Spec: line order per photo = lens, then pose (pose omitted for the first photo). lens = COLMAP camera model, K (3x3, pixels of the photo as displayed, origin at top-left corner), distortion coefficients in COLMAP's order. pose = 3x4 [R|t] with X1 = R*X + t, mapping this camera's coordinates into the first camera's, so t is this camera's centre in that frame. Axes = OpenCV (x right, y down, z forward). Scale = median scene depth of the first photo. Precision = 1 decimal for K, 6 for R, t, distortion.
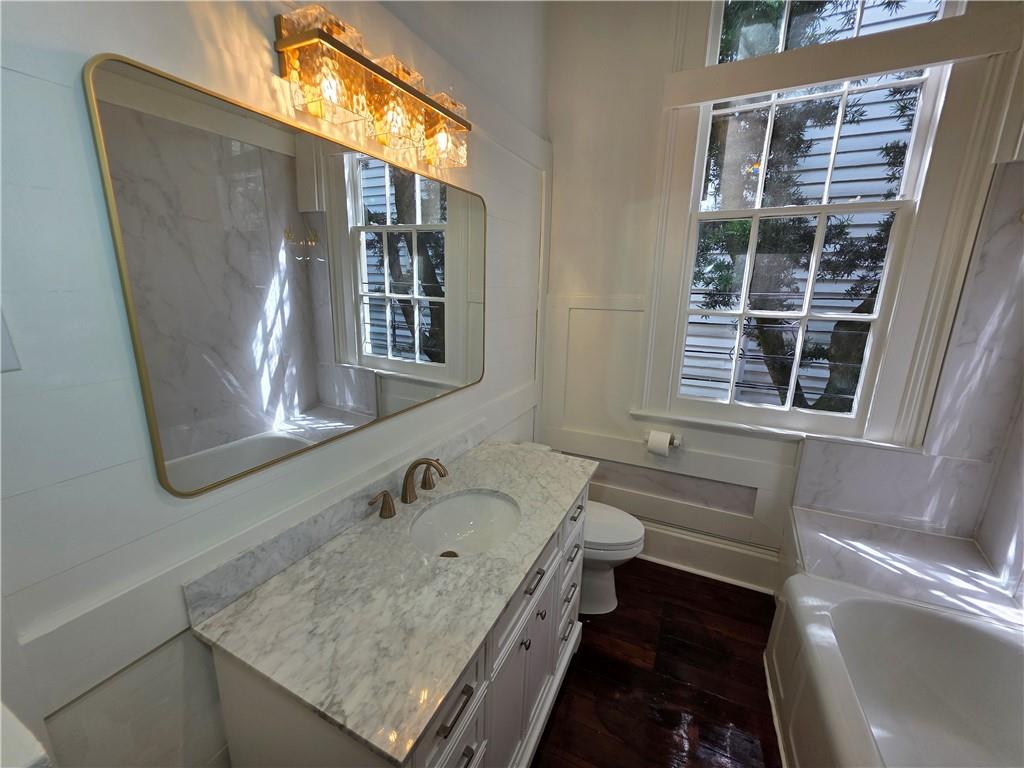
lens RADIAL K [[408.5, 0, 516.2], [0, 408.5, 382.8], [0, 0, 1]] dist [0.003087, -0.001058]
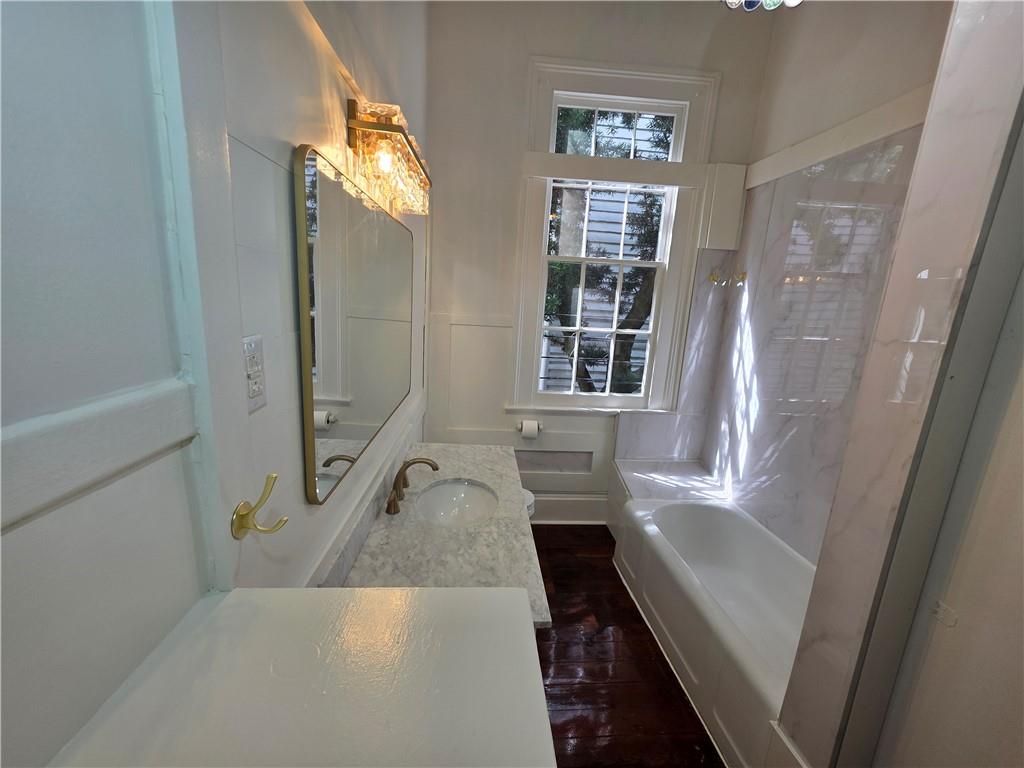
lens RADIAL K [[408.5, 0, 511.3], [0, 408.5, 384.7], [0, 0, 1]] dist [0.003087, -0.001058]
pose [[0.871162, -0.071449, 0.485770, -0.379785], [0.073678, 0.997176, 0.014536, -0.019576], [-0.485437, 0.023127, 0.873966, -0.127038]]
